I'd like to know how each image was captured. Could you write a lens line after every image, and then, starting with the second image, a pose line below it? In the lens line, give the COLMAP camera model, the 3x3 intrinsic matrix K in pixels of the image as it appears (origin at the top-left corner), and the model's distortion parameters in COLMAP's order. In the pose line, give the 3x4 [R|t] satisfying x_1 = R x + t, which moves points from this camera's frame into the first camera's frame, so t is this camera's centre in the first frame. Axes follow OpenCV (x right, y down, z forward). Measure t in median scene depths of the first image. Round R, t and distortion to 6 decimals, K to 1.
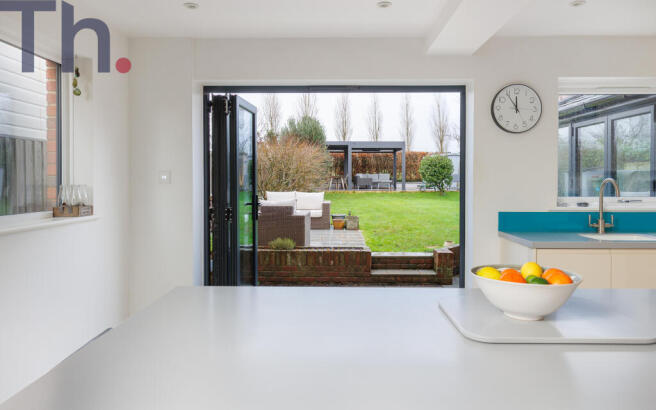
lens RADIAL K [[474.3, 0, 328.0], [0, 474.3, 205.0], [0, 0, 1]] dist [0.001751, 0.000461]
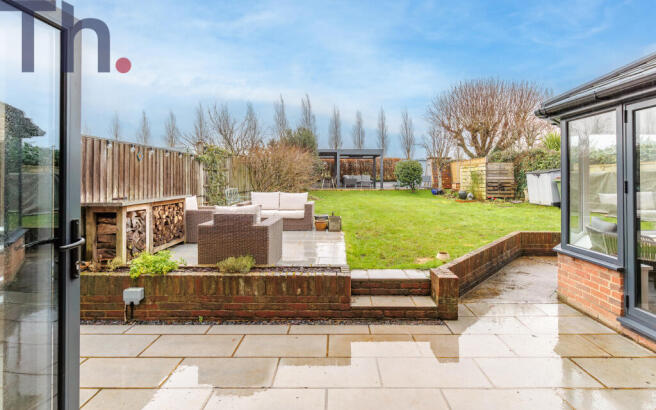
lens RADIAL K [[332.7, 0, 331.0], [0, 332.7, 178.3], [0, 0, 1]] dist [-0.001656, -0.000624]
pose [[0.999909, 0.001152, 0.013413, 0.032660], [-0.000386, 0.998374, -0.057000, -0.017327], [-0.013457, 0.056989, 0.998284, 0.288113]]
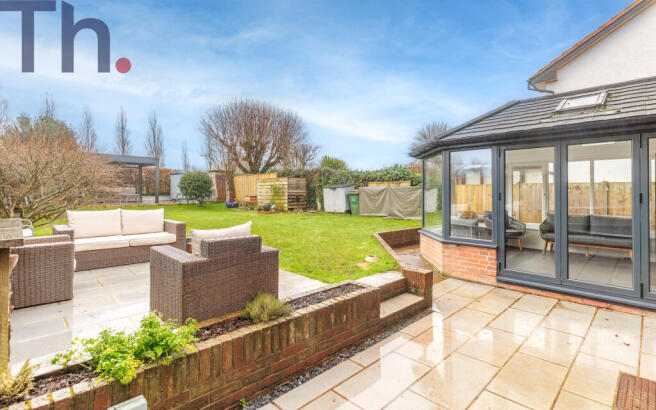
lens RADIAL K [[322.7, 0, 340.7], [0, 322.7, 191.6], [0, 0, 1]] dist [0.002505, 0.000460]
pose [[0.679512, 0.005833, 0.733641, -0.203708], [0.037291, 0.998401, -0.042478, -0.022055], [-0.732716, 0.056223, 0.678209, 0.431183]]
